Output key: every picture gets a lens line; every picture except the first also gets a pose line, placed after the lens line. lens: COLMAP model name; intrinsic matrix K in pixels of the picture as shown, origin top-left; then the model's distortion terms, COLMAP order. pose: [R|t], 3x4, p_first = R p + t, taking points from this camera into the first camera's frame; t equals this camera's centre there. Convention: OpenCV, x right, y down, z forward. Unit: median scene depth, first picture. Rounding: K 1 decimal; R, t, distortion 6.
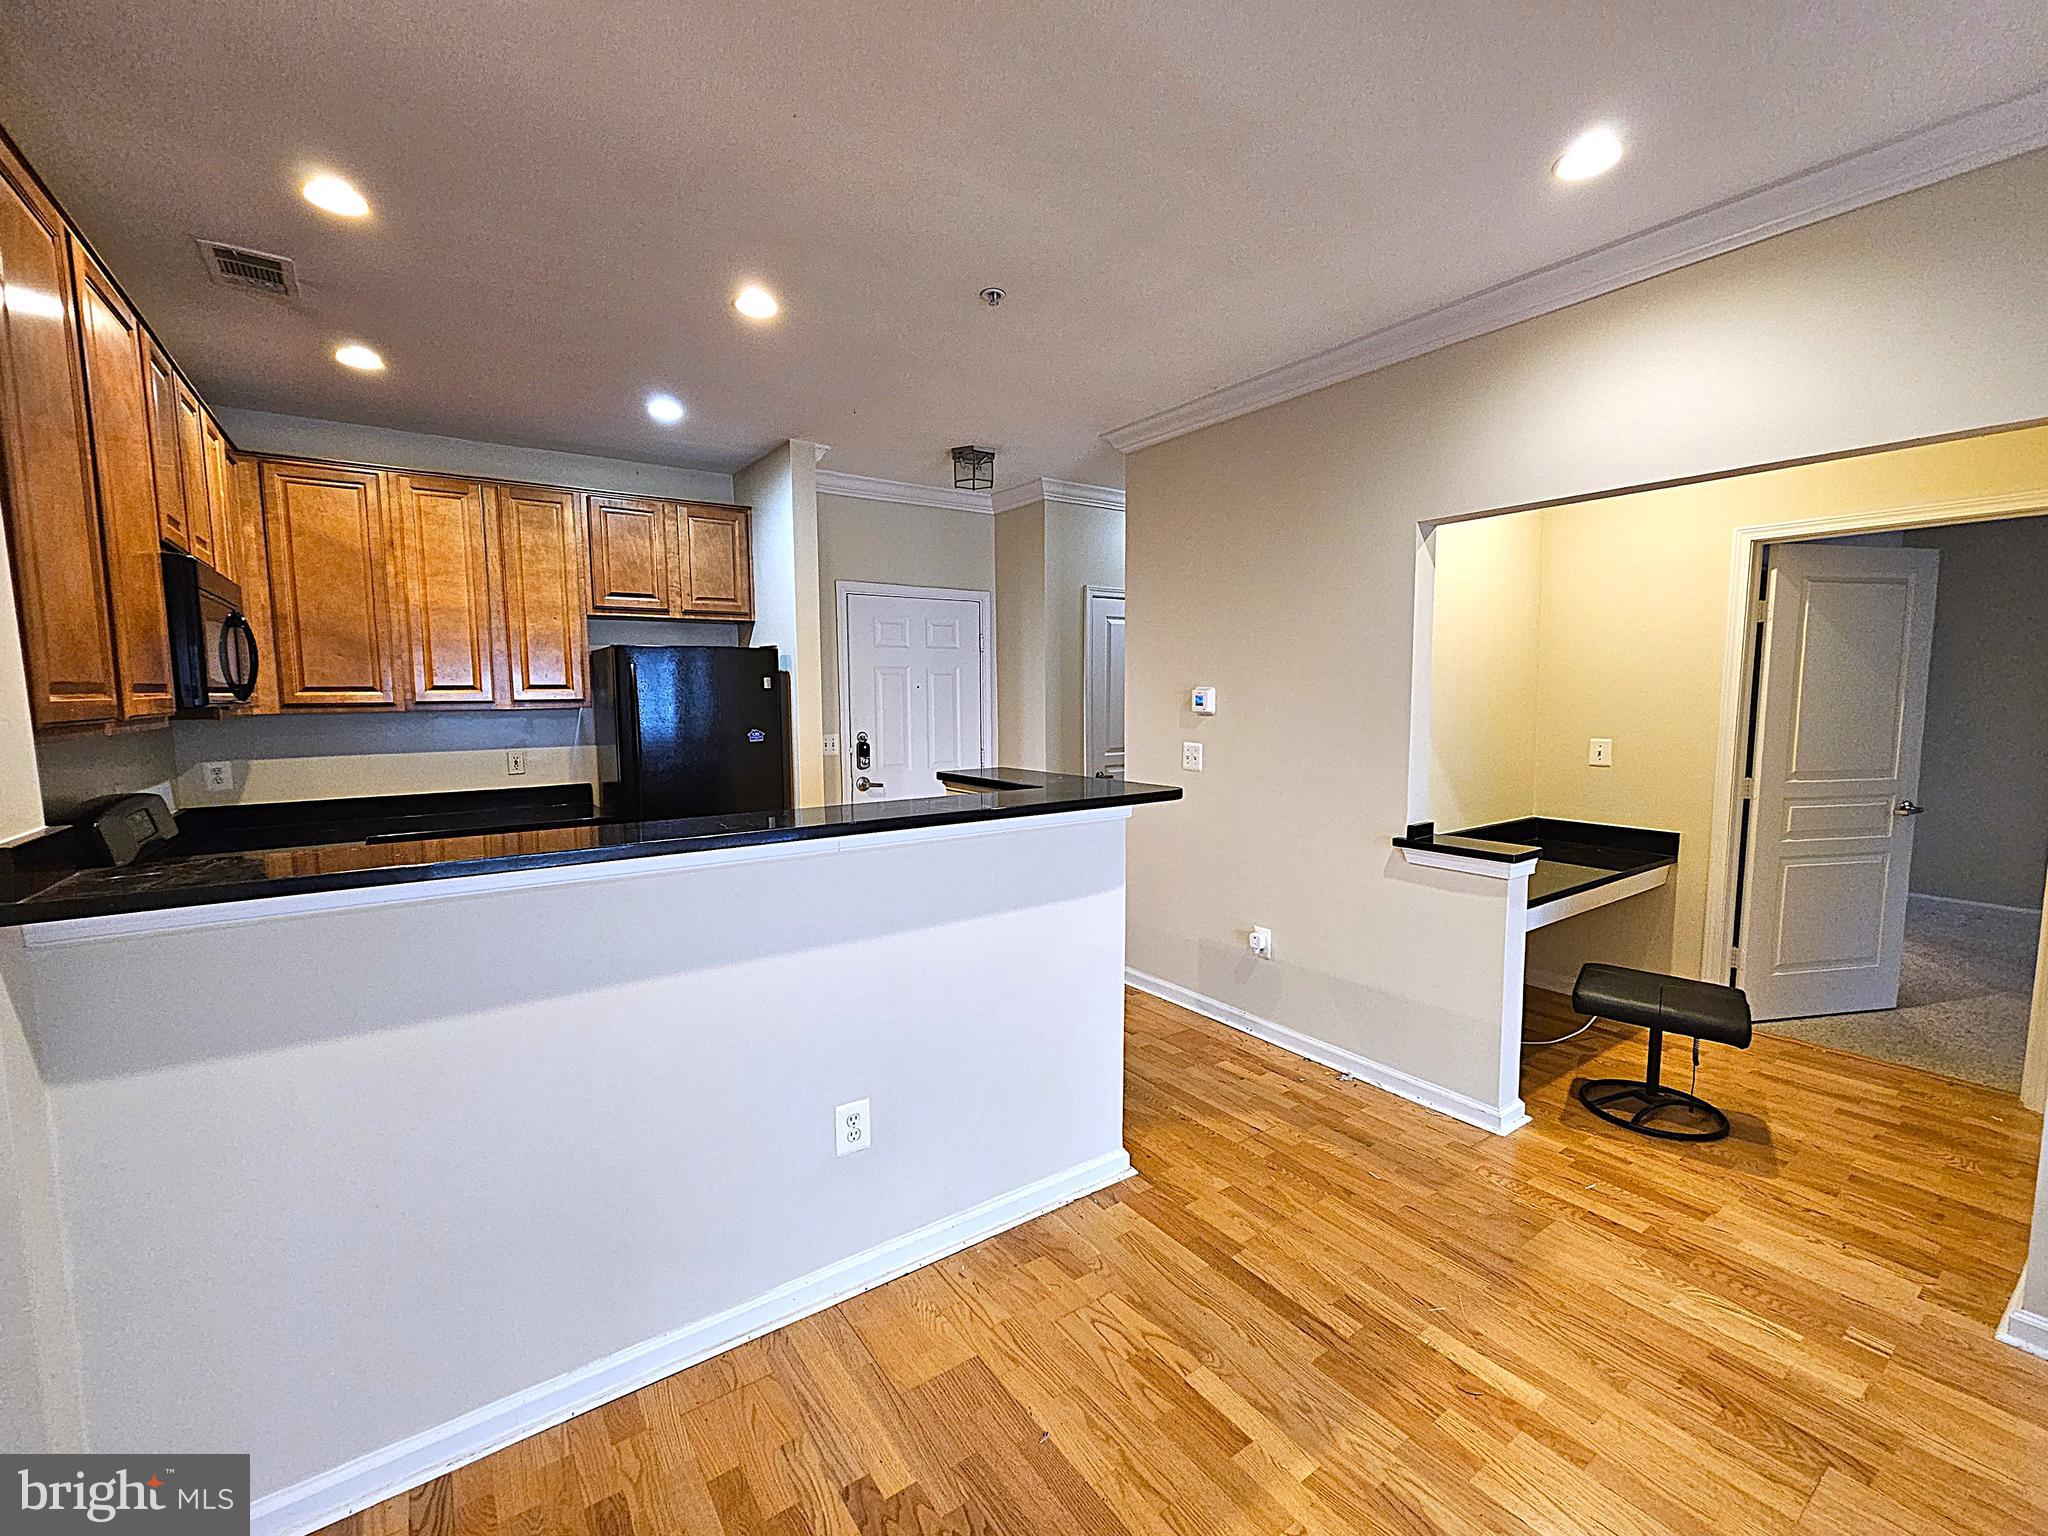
lens RADIAL K [[865.4, 0, 1024.0], [0, 865.4, 768.0], [0, 0, 1]] dist [0.014720, -0.007141]
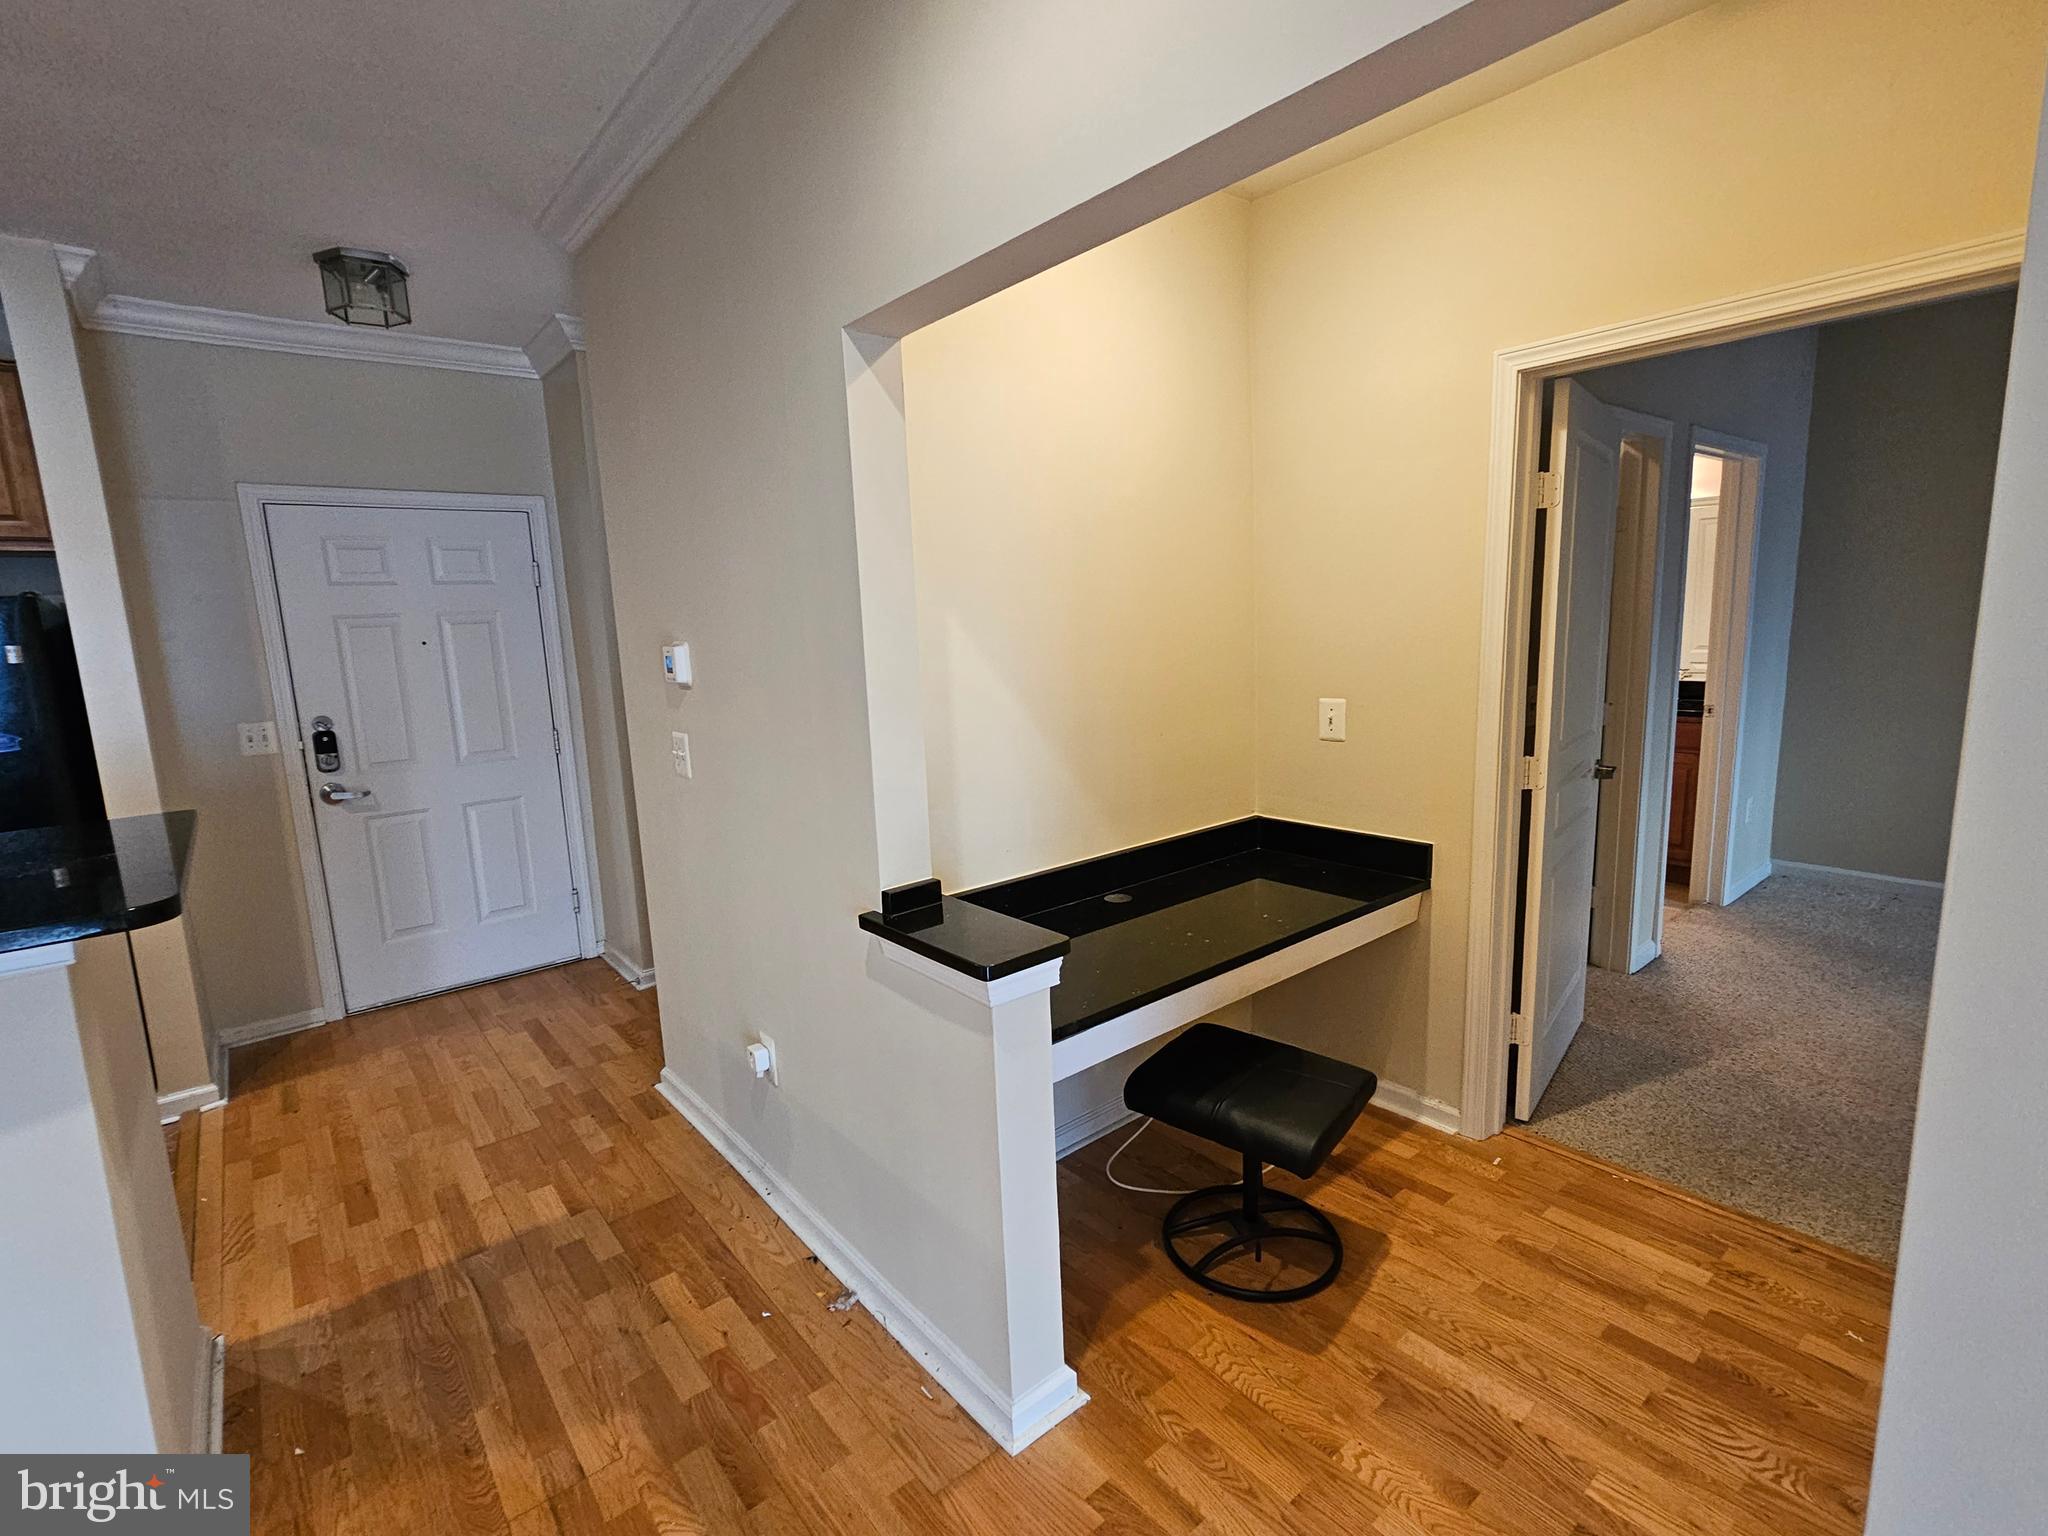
lens RADIAL K [[956.5, 0, 1018.6], [0, 956.5, 770.6], [0, 0, 1]] dist [0.002609, 0.000117]
pose [[0.996991, -0.043770, 0.063985, 0.522008], [0.039307, 0.996813, 0.069415, -0.052783], [-0.066819, -0.066691, 0.995534, 0.411248]]
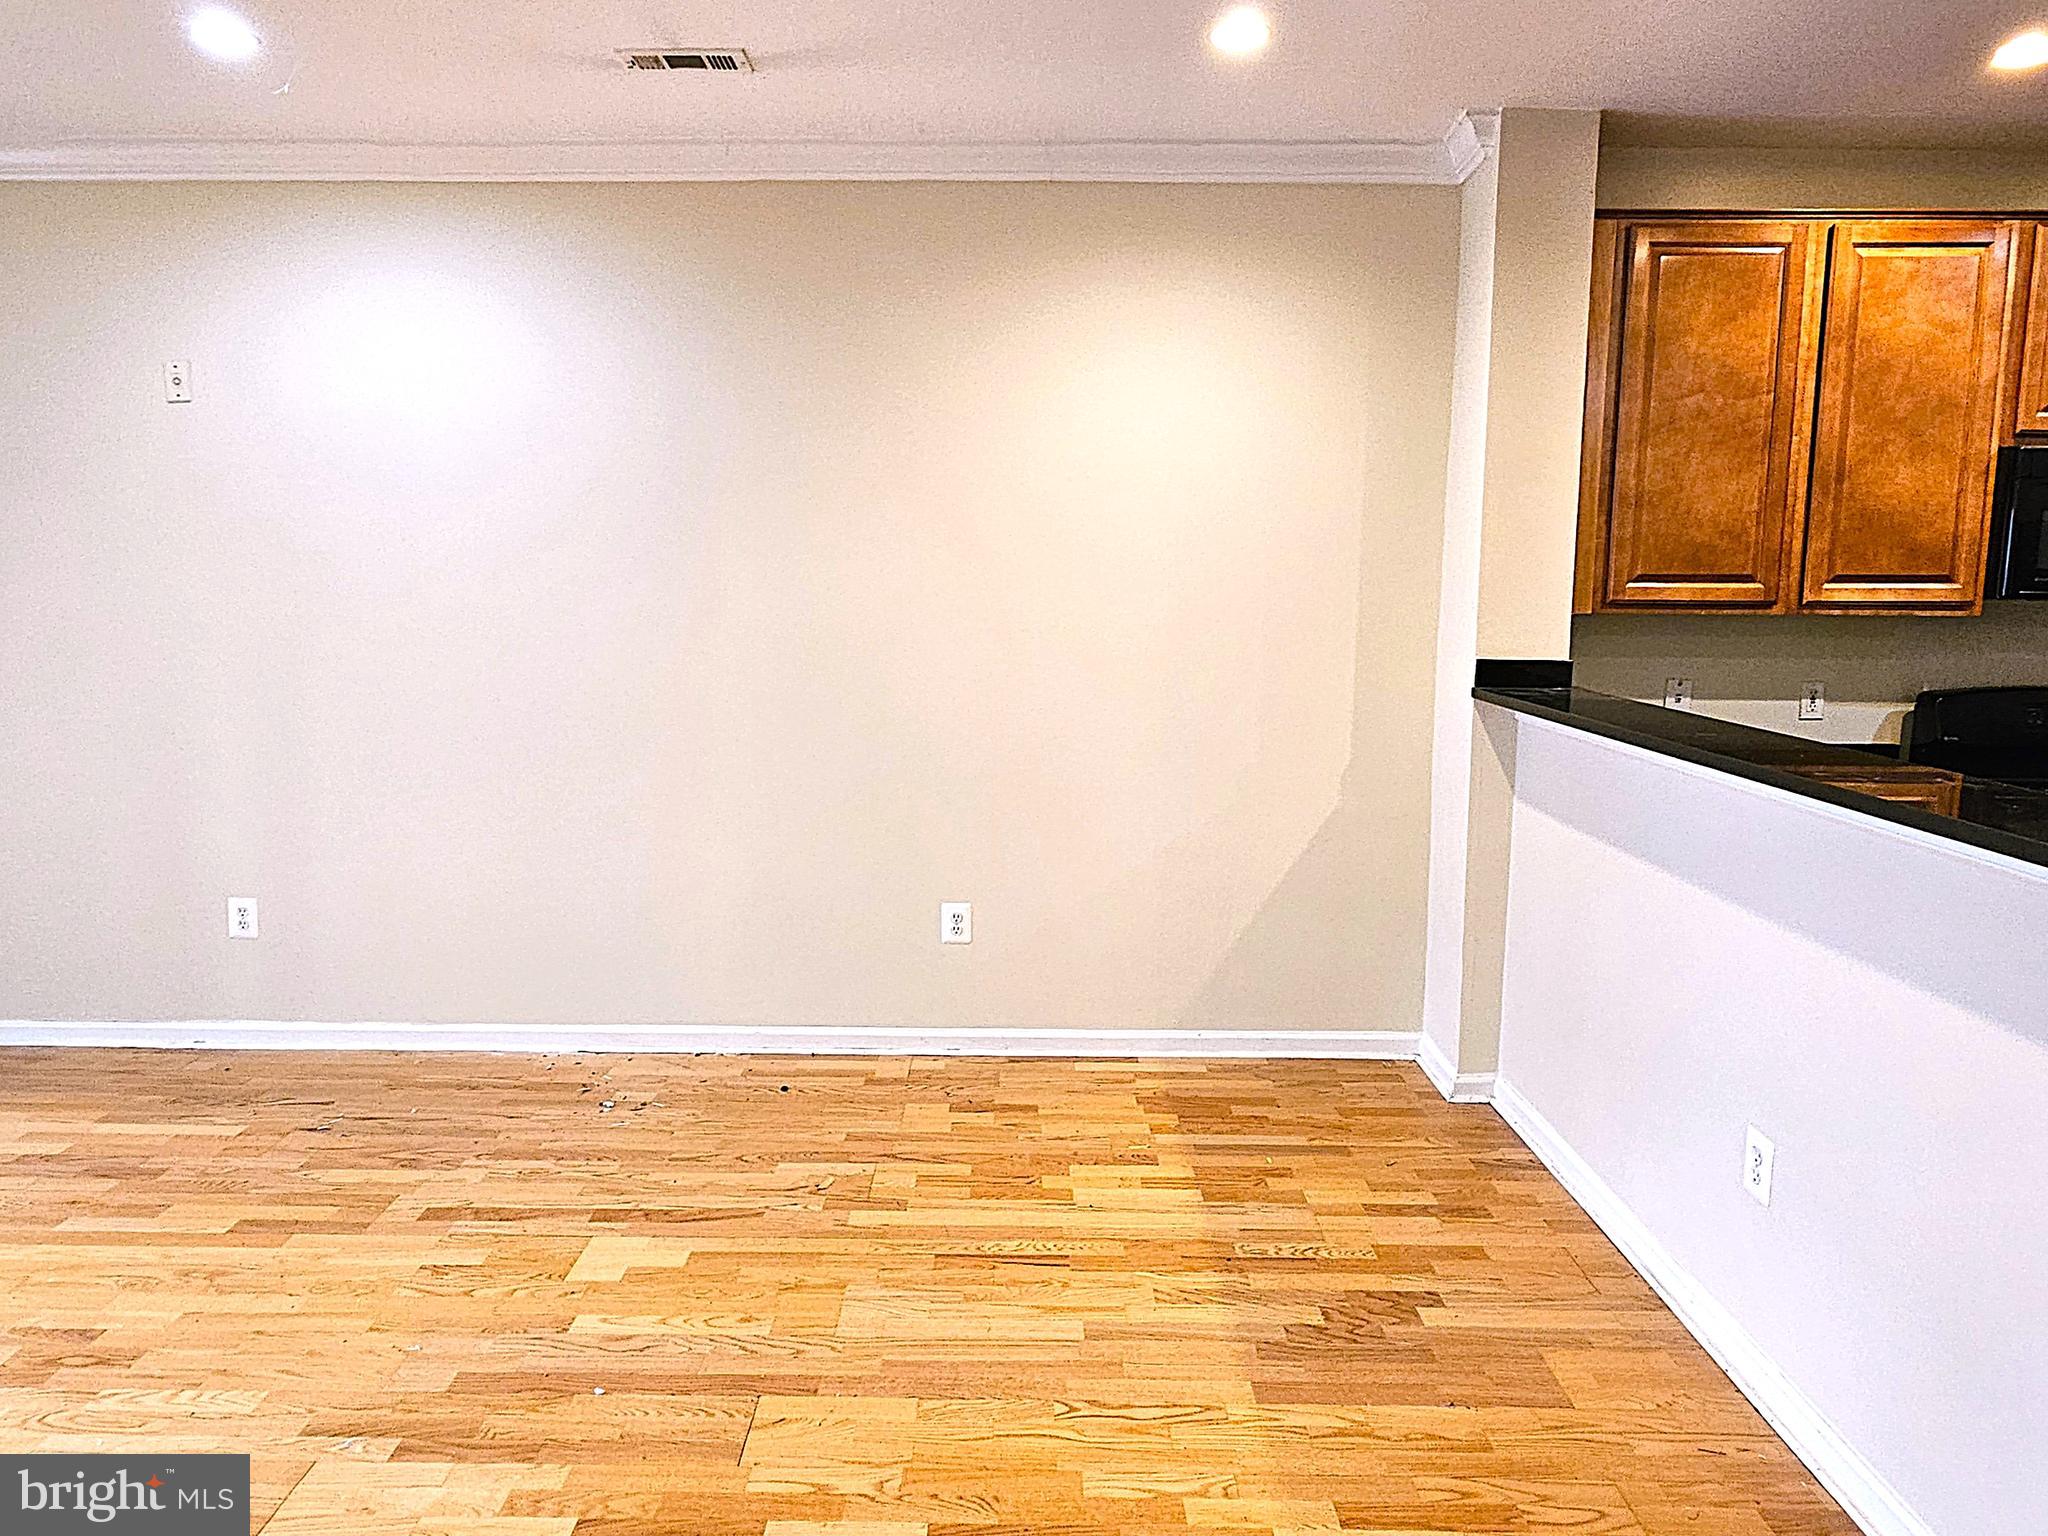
lens RADIAL K [[1355.5, 0, 1002.3], [0, 1355.5, 754.3], [0, 0, 1]] dist [0.013874, -0.002140]
pose [[-0.585396, 0.111636, -0.803025, 0.814639], [-0.077846, 0.978158, 0.192733, -0.088001], [0.807001, 0.175338, -0.563920, 0.781161]]
